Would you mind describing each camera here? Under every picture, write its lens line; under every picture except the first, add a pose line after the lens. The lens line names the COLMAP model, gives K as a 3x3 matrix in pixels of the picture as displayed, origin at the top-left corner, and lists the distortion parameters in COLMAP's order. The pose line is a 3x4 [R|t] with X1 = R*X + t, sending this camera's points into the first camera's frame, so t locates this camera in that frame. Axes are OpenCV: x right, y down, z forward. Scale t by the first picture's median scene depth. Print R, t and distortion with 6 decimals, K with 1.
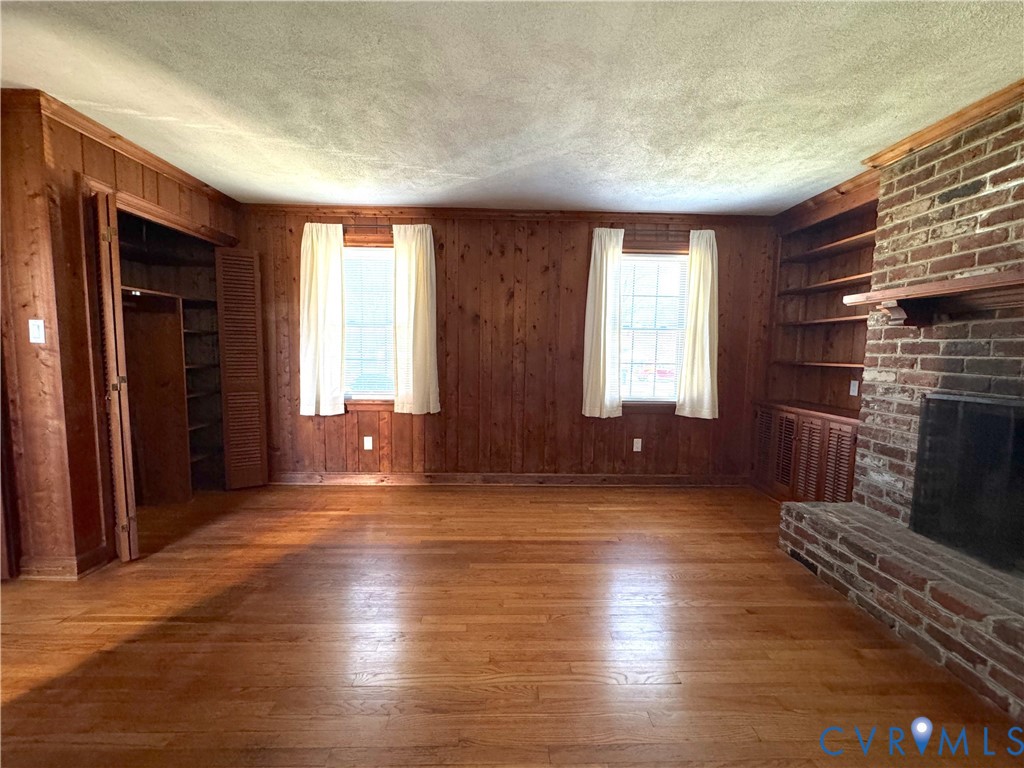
lens RADIAL K [[405.4, 0, 512.4], [0, 405.4, 385.0], [0, 0, 1]] dist [-0.007918, 0.000803]
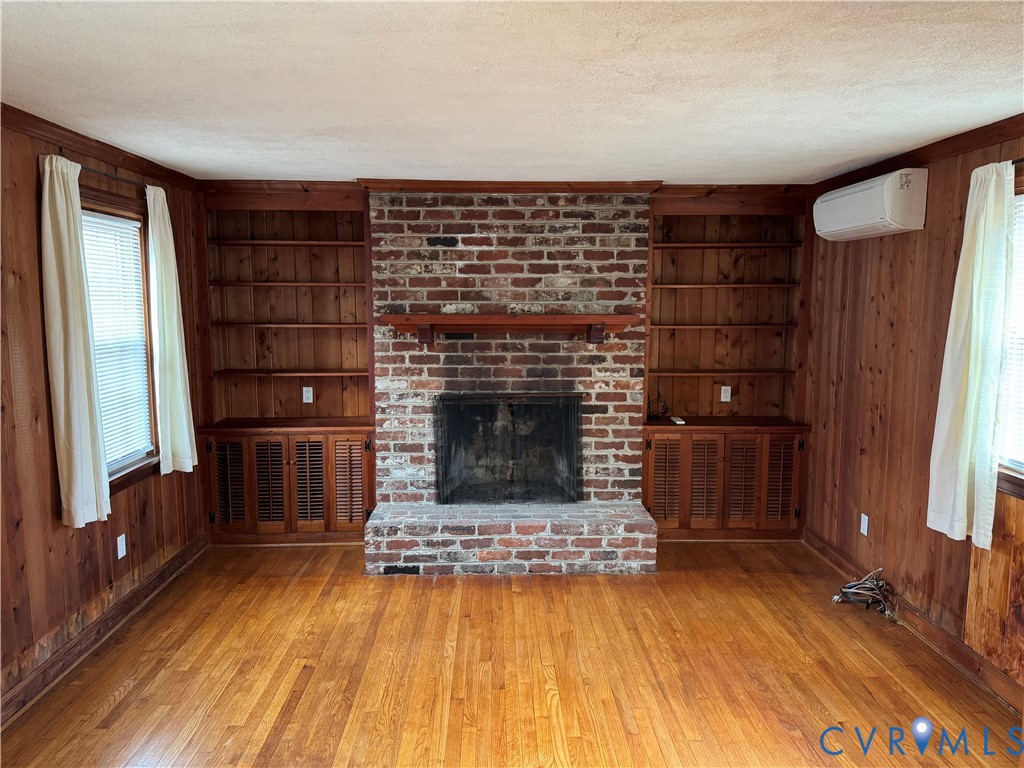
lens RADIAL K [[702.3, 0, 513.8], [0, 702.3, 382.9], [0, 0, 1]] dist [0.063110, -0.029496]
pose [[0.002159, -0.136080, 0.990696, -0.969059], [0.085472, 0.987098, 0.135399, -0.249085], [-0.996338, 0.084384, 0.013762, 0.611902]]
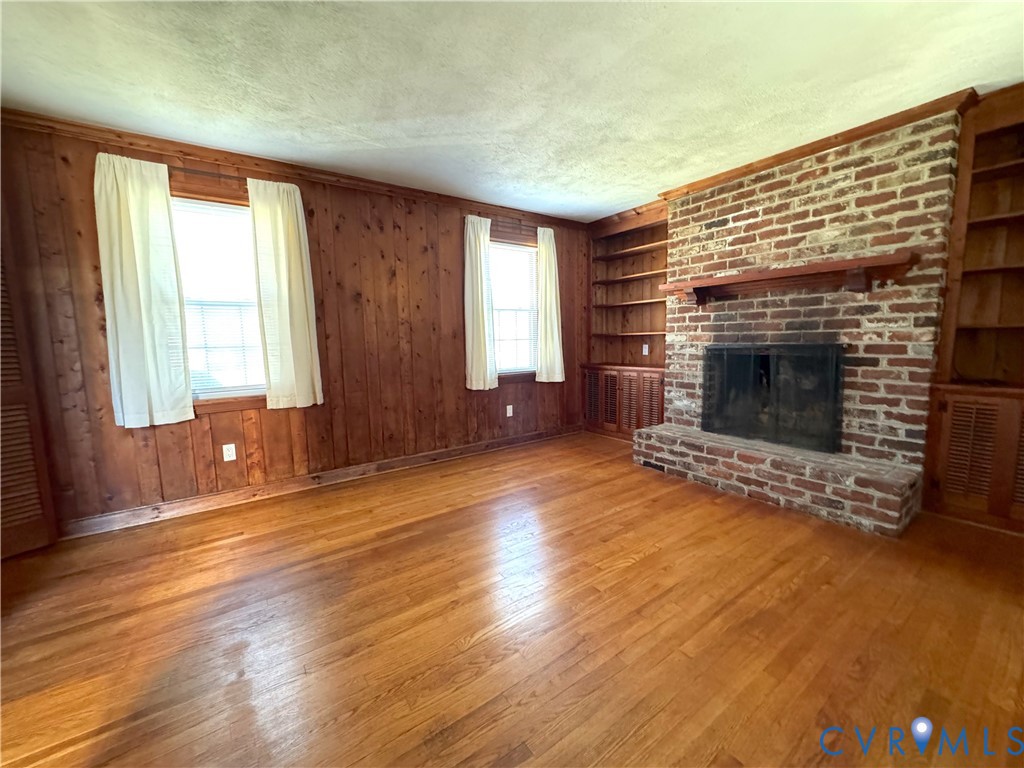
lens RADIAL K [[405.4, 0, 511.9], [0, 405.4, 384.9], [0, 0, 1]] dist [-0.007918, 0.000803]
pose [[0.830928, -0.096715, 0.547909, -0.458282], [0.082607, 0.995306, 0.050409, 0.025365], [-0.550213, 0.003375, 0.835017, 0.051189]]
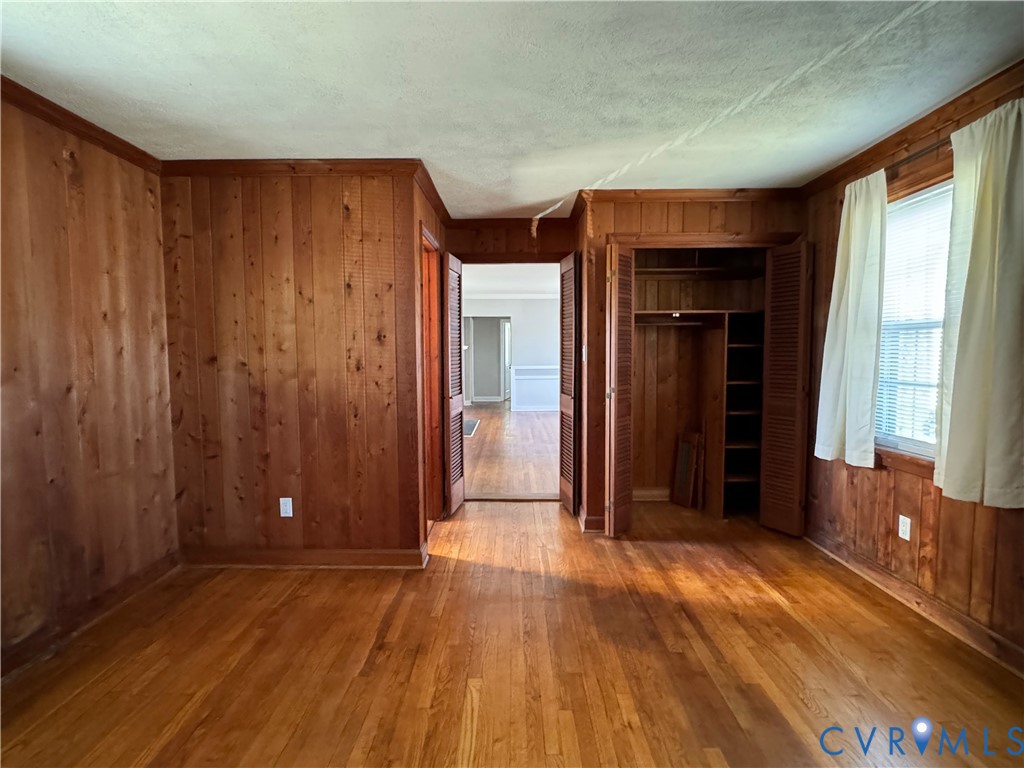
lens RADIAL K [[515.3, 0, 512.4], [0, 515.3, 385.2], [0, 0, 1]] dist [-0.005295, -0.001437]
pose [[-0.026317, 0.049152, -0.998445, 0.554946], [-0.083774, 0.995169, 0.051199, -0.073115], [0.996137, 0.084991, -0.022072, 0.634501]]
